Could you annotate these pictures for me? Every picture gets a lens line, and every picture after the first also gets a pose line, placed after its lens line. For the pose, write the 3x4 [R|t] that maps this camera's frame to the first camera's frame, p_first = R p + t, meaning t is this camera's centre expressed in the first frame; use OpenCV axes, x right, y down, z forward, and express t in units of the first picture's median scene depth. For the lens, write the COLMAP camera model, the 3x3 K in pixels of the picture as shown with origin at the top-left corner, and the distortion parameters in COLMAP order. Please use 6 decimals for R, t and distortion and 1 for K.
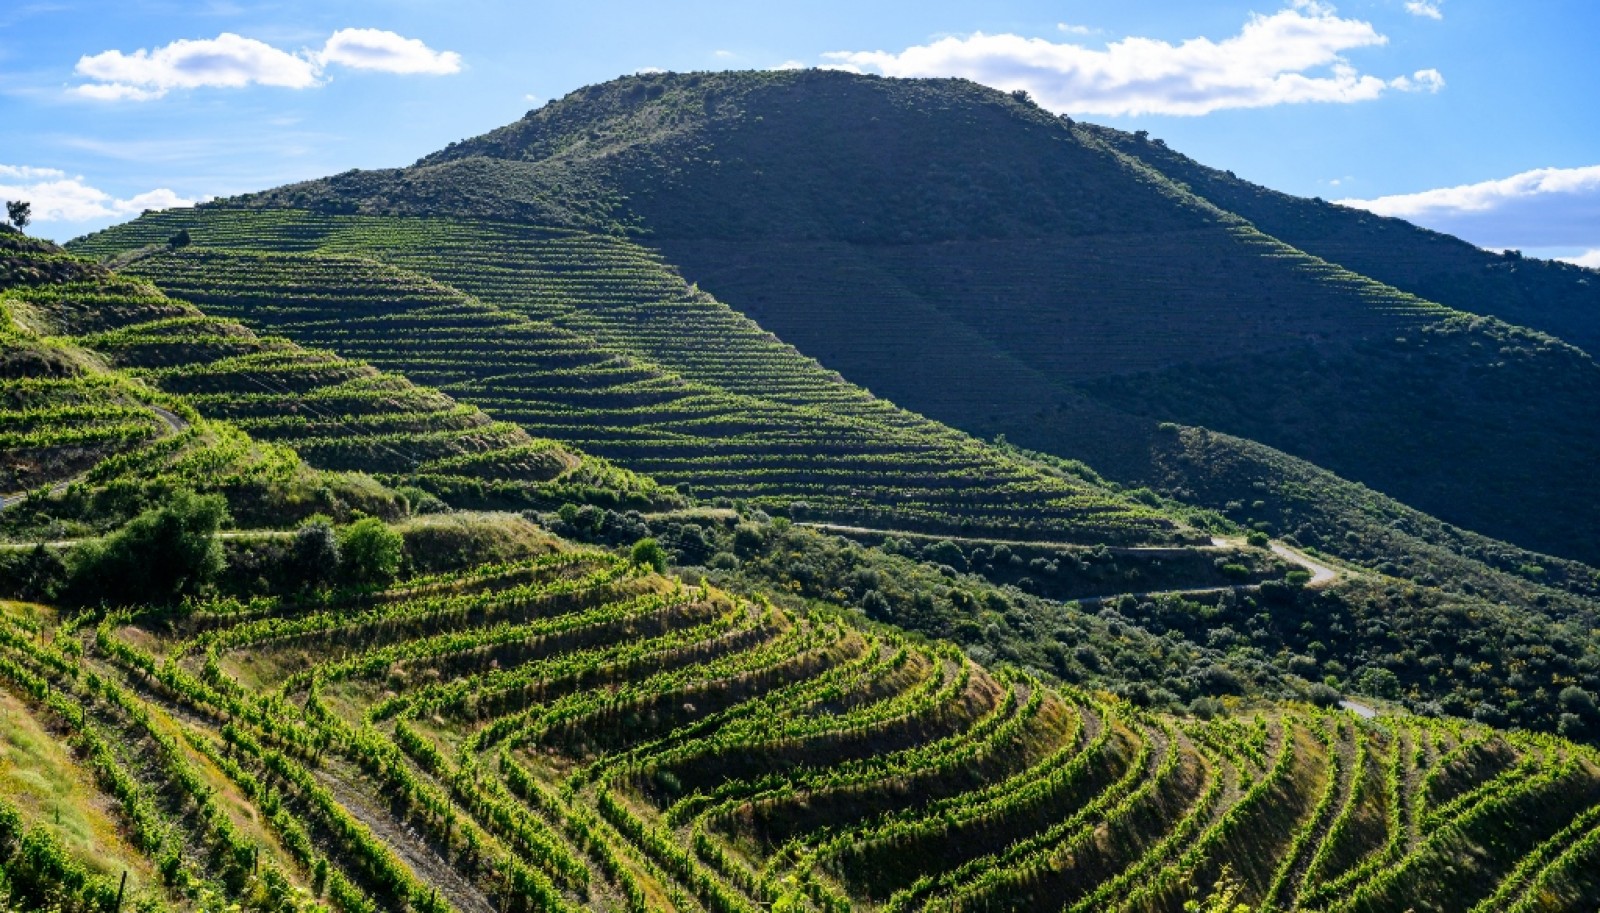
lens RADIAL K [[1629.8, 0, 807.2], [0, 1629.8, 452.4], [0, 0, 1]] dist [0.002372, 0.000000]
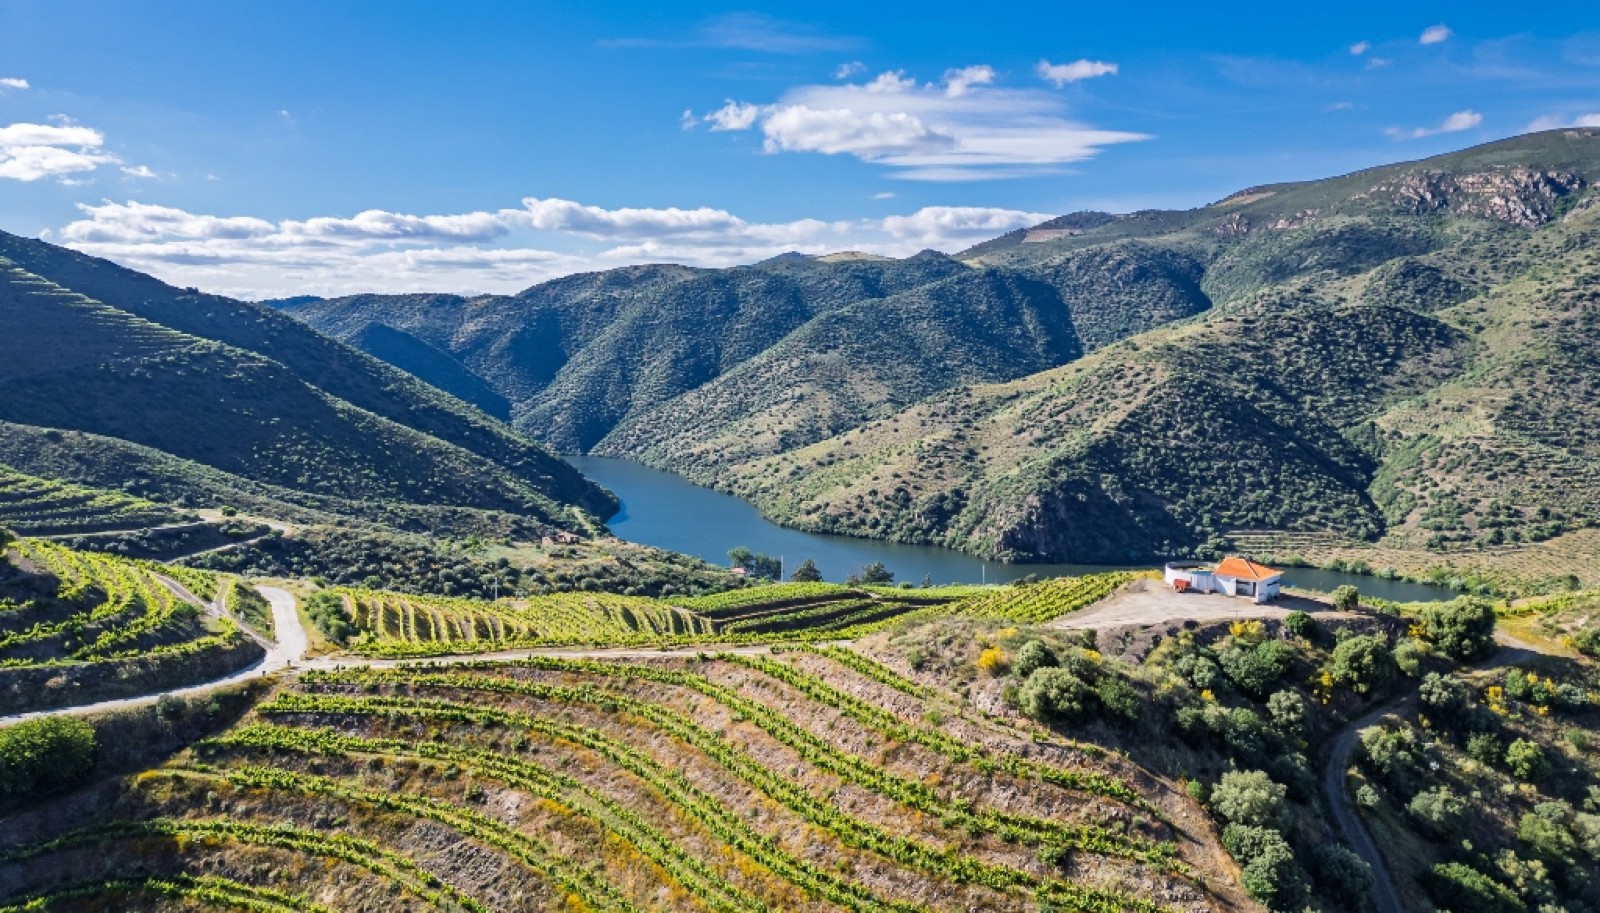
lens RADIAL K [[1116.4, 0, 793.6], [0, 1116.4, 464.5], [0, 0, 1]] dist [0.090340, -0.088338]
pose [[0.544260, -0.085139, 0.834585, -0.308714], [0.027936, 0.996124, 0.083401, -0.062352], [-0.838451, -0.022077, 0.544529, -0.093701]]
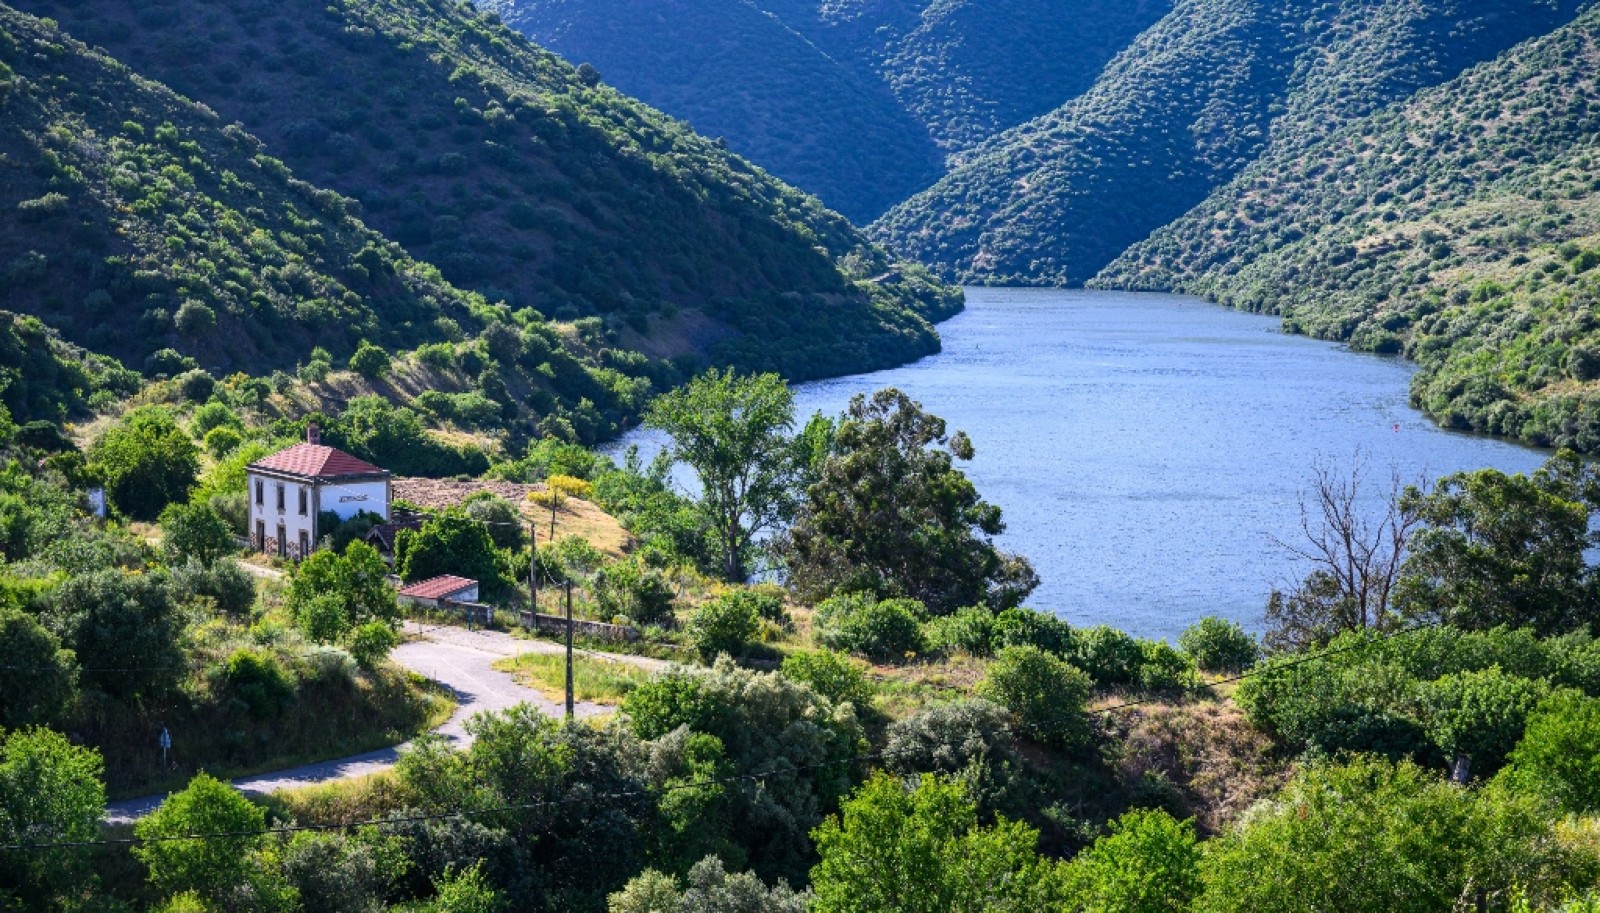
lens RADIAL K [[2483.4, 0, 785.6], [0, 2483.4, 531.1], [0, 0, 1]] dist [-0.001365, 0.000000]
pose [[0.848612, -0.076705, 0.523425, 0.625886], [0.024697, 0.994098, 0.105639, 0.146017], [-0.528439, -0.076719, 0.845498, 0.347970]]
